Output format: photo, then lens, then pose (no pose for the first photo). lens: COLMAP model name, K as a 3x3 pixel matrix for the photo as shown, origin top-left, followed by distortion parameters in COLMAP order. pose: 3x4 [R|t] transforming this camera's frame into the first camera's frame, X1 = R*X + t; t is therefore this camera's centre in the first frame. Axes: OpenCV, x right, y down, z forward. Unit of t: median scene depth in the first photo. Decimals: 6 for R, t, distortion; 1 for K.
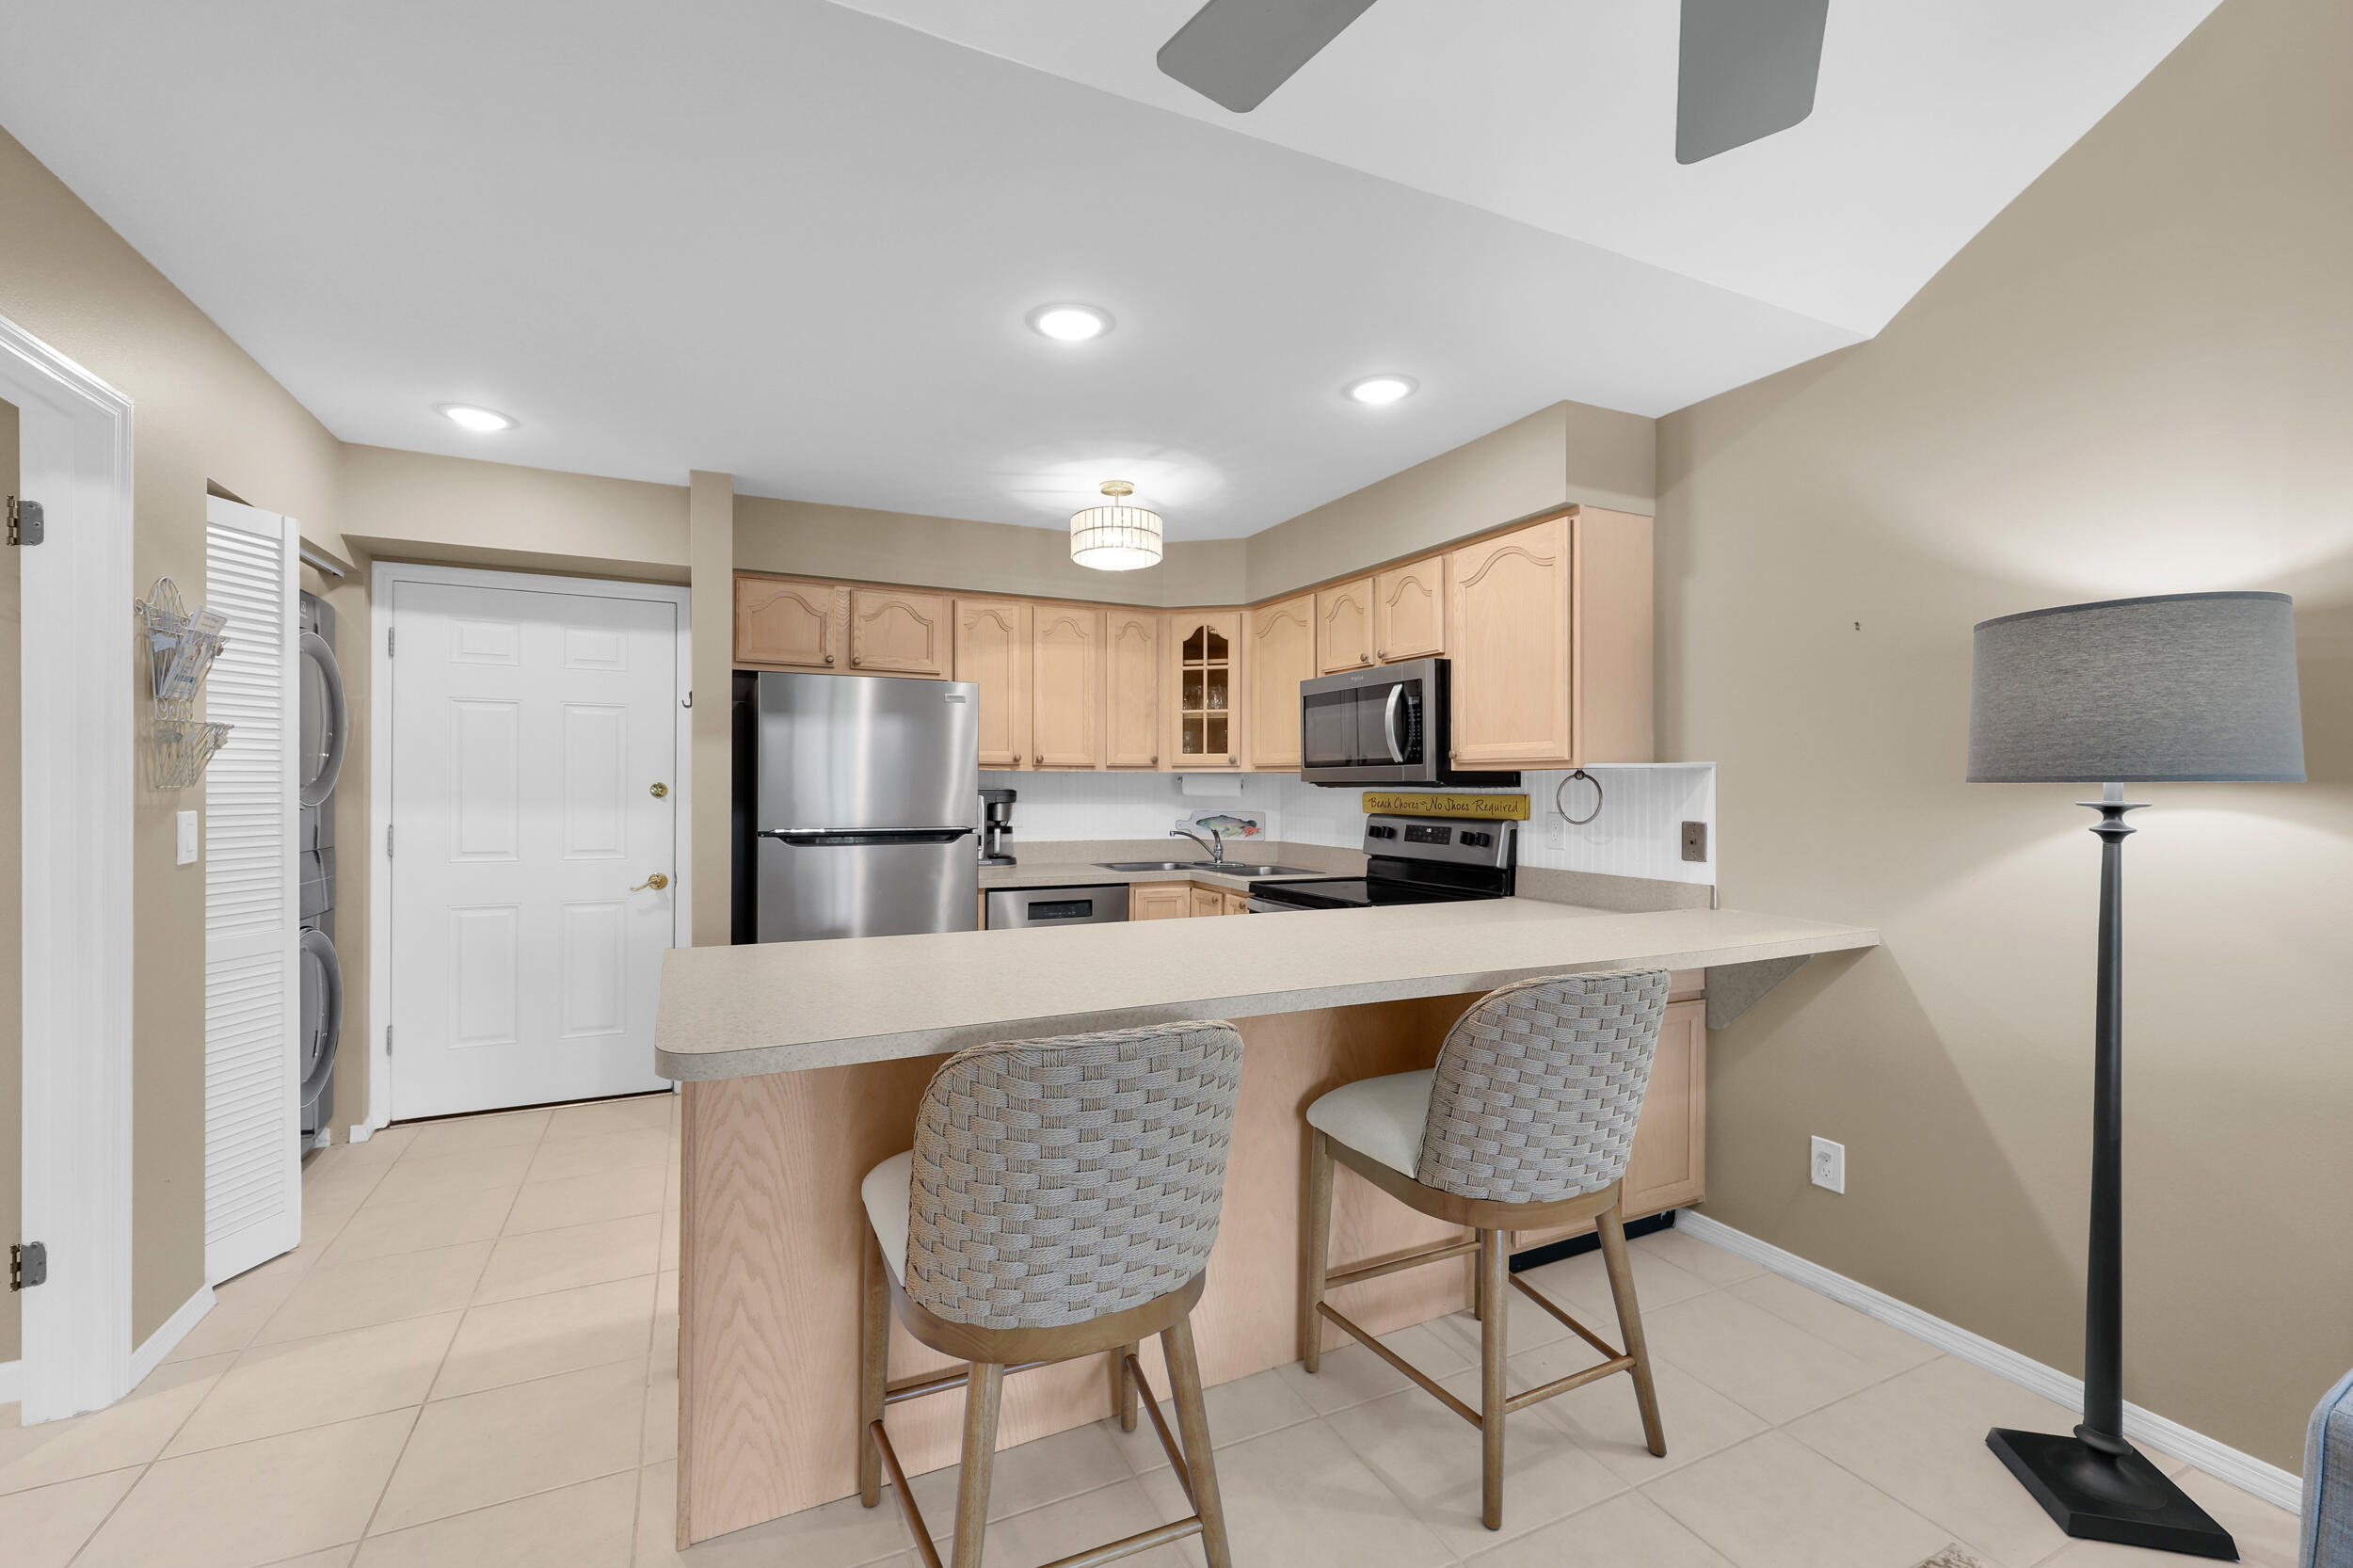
lens RADIAL K [[940.3, 0, 1172.4], [0, 940.3, 780.1], [0, 0, 1]] dist [-0.001145, -0.000681]
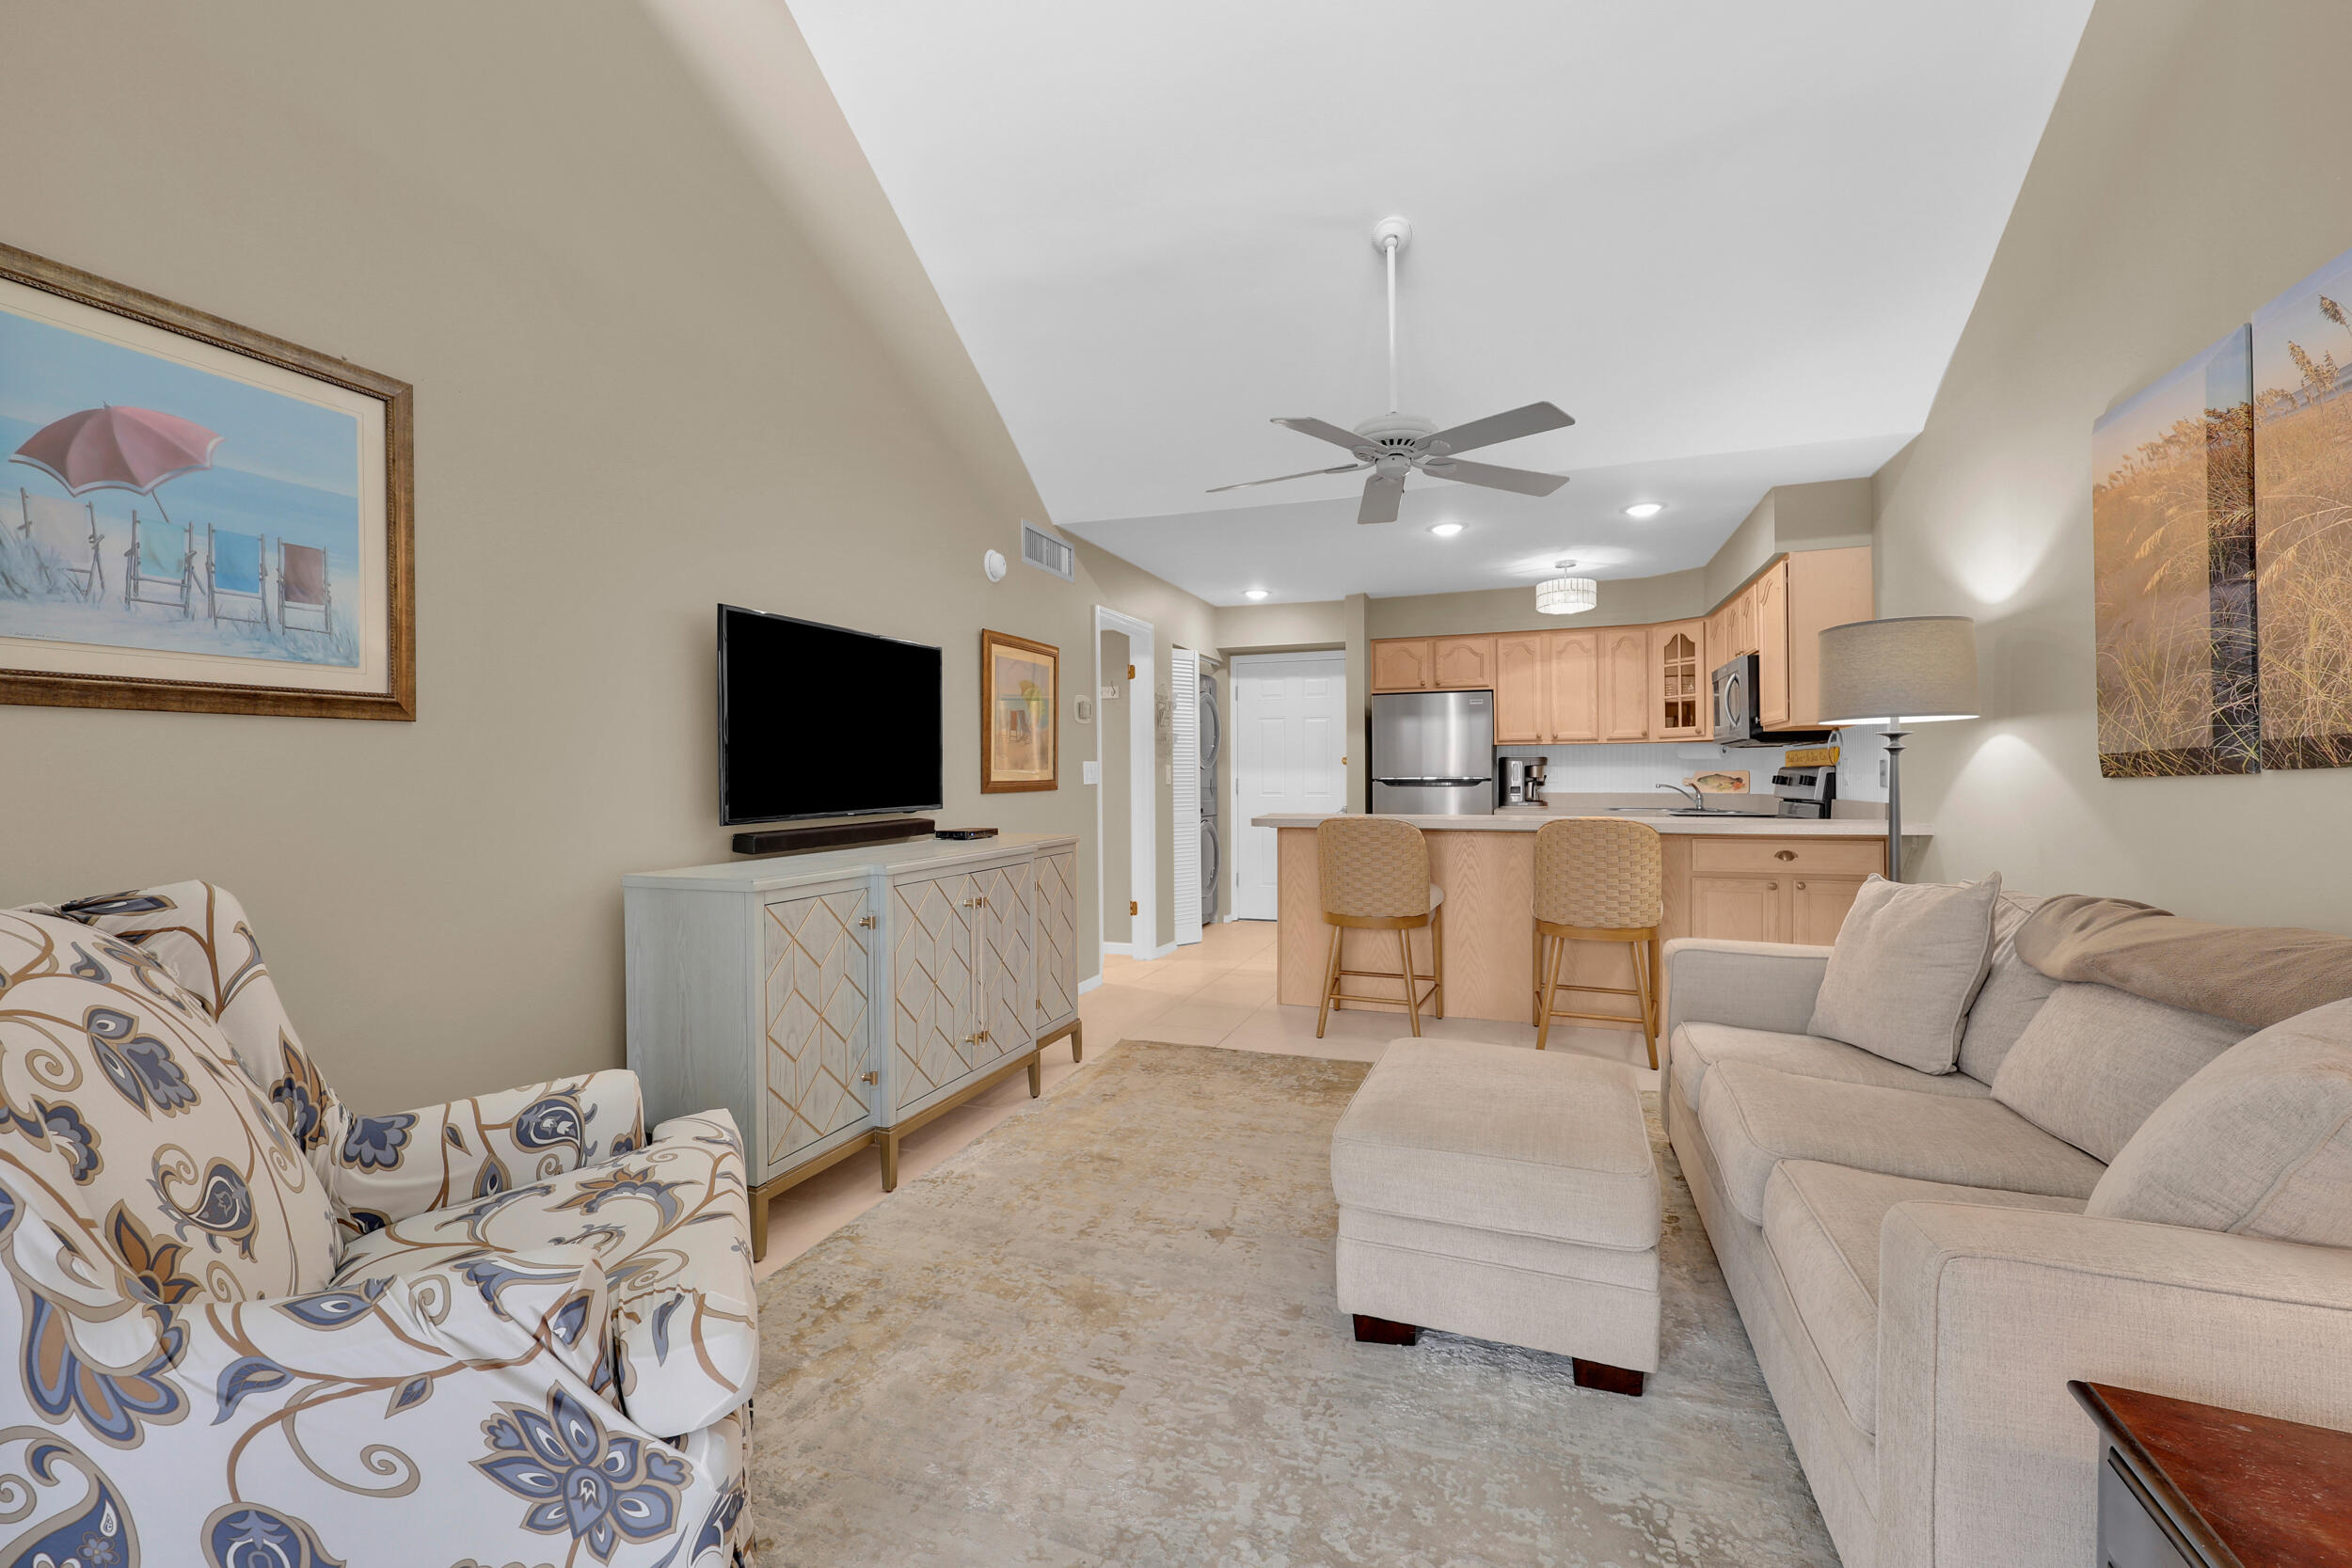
lens RADIAL K [[939.9, 0, 1171.9], [0, 939.9, 780.1], [0, 0, 1]] dist [-0.001145, -0.000681]
pose [[0.678824, -0.006249, -0.734274, 0.669781], [0.011911, 0.999926, 0.002501, 0.045756], [0.734204, -0.010444, 0.678848, -0.590184]]
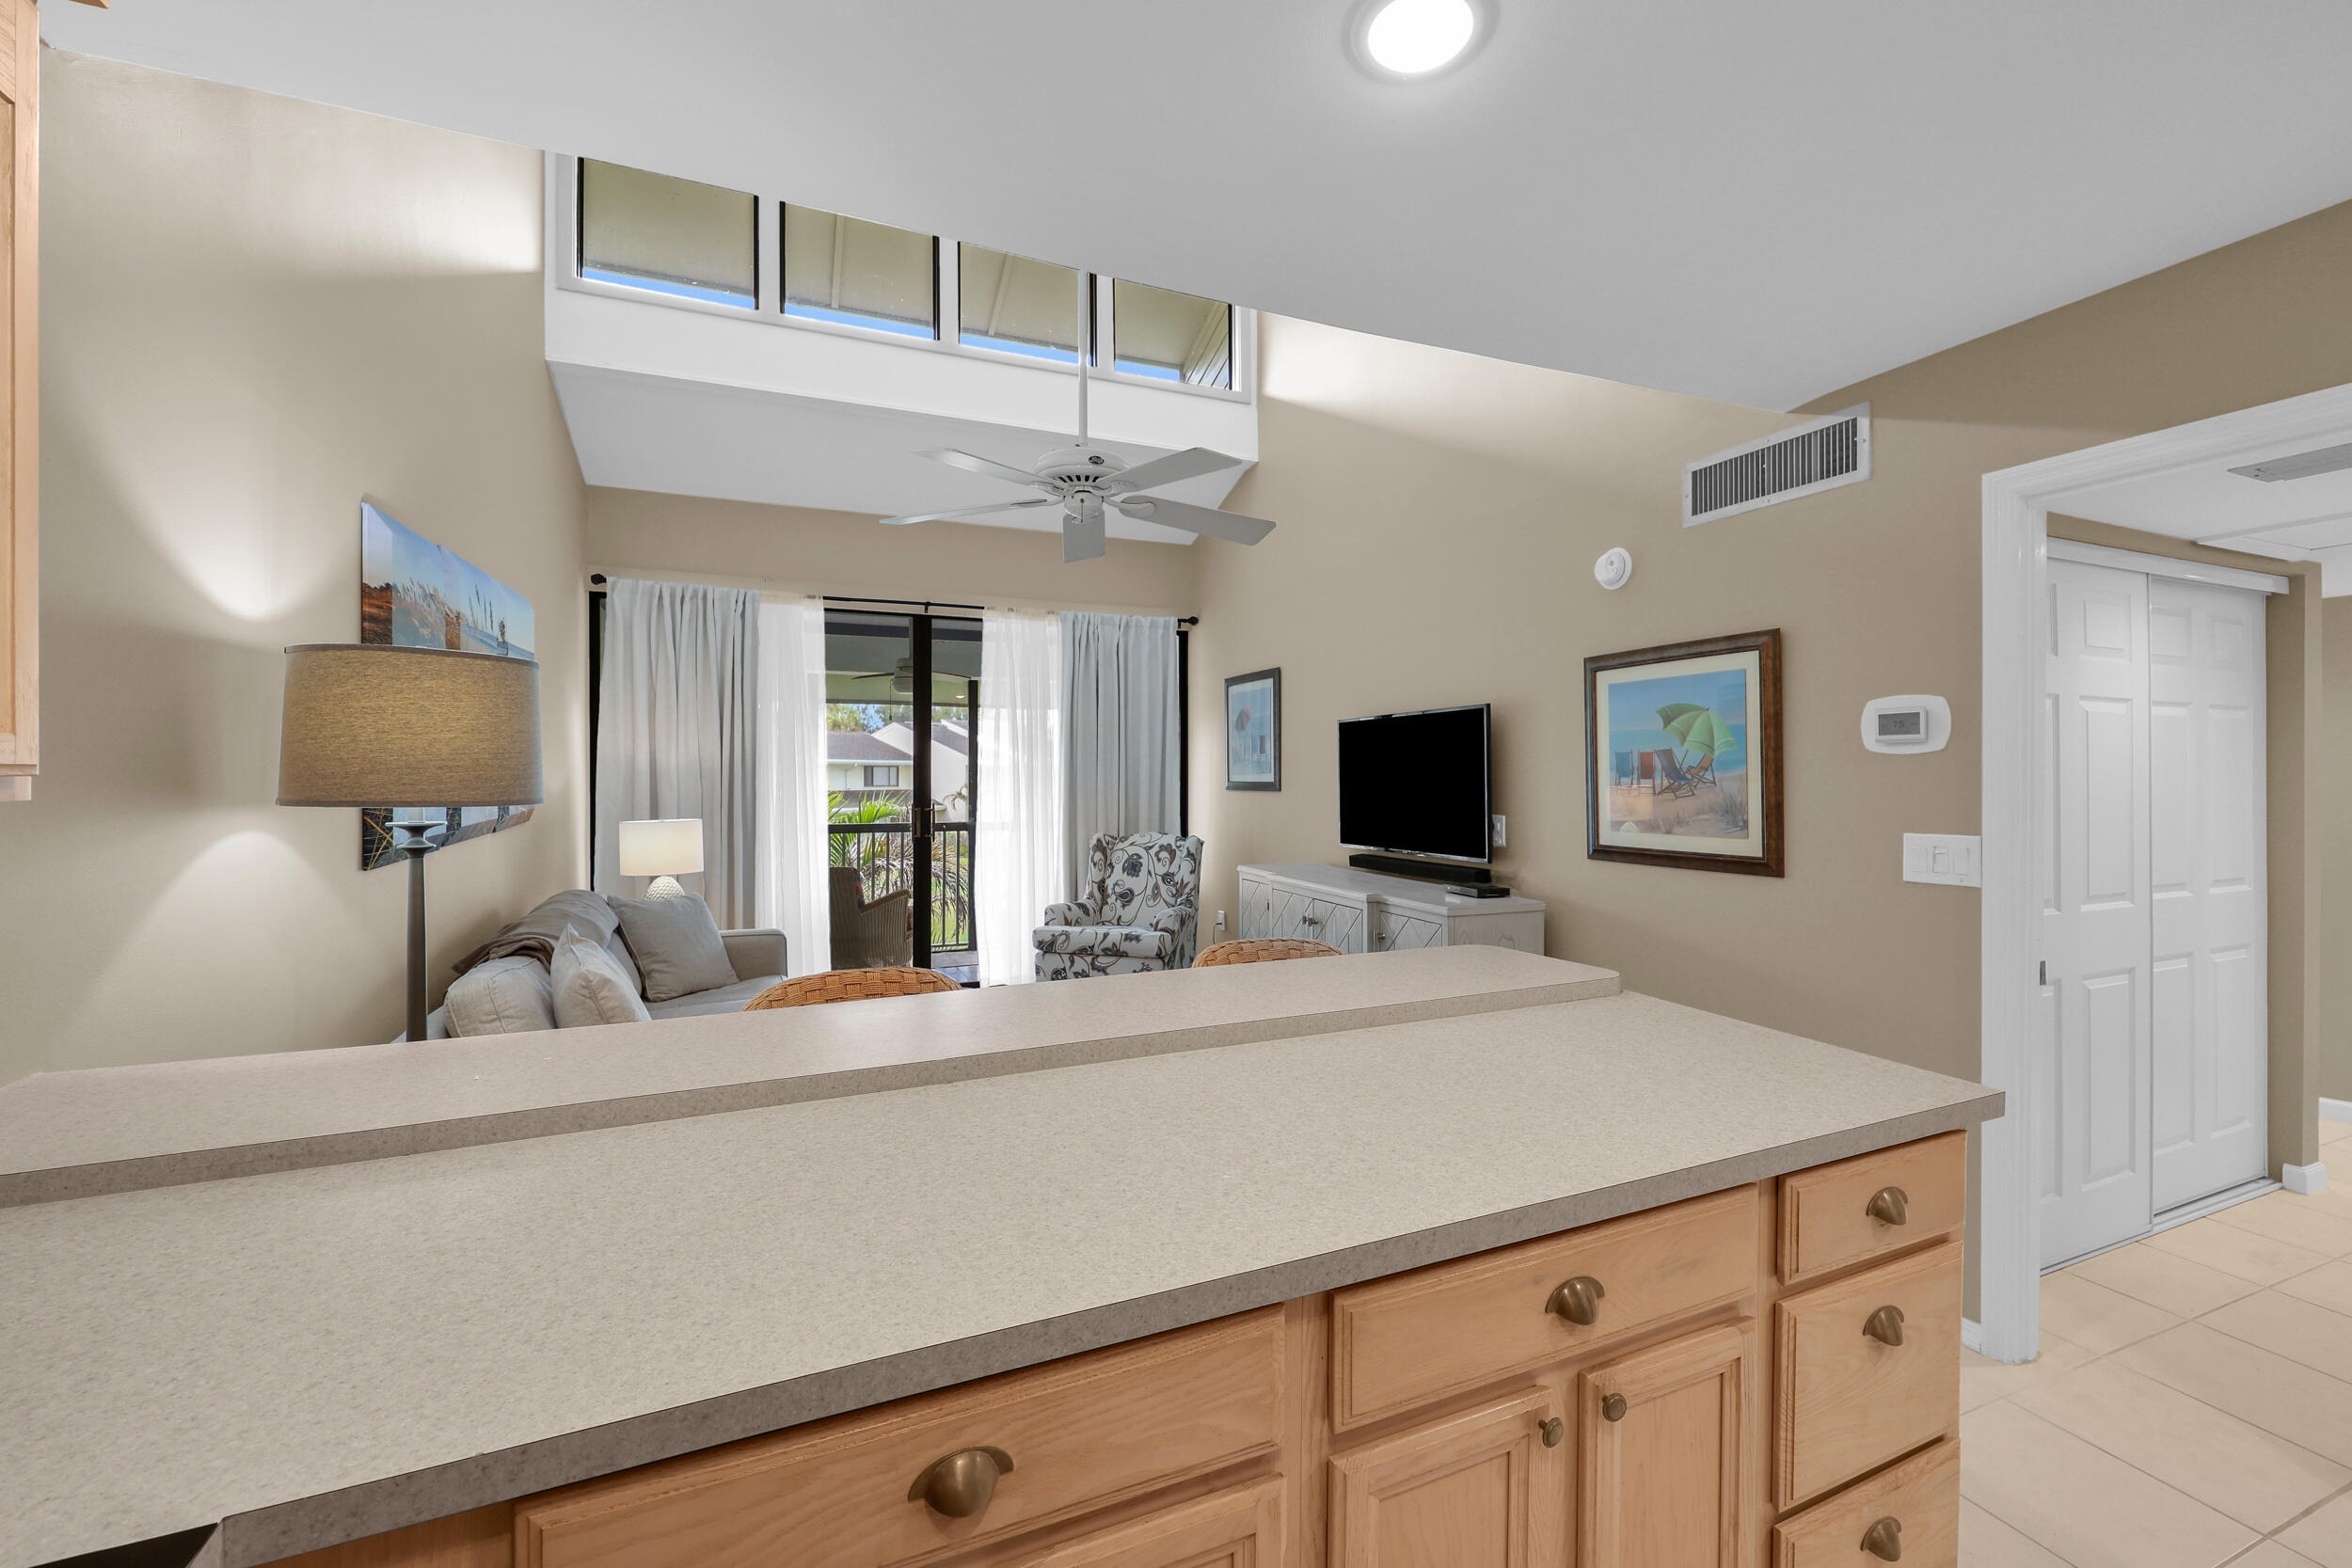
lens RADIAL K [[961.9, 0, 1163.2], [0, 961.9, 775.3], [0, 0, 1]] dist [-0.000465, 0.000130]
pose [[-0.996125, -0.003497, 0.087884, -0.000483], [-0.003319, 0.999992, 0.002167, -0.022061], [-0.087891, 0.001867, -0.996128, 1.026549]]
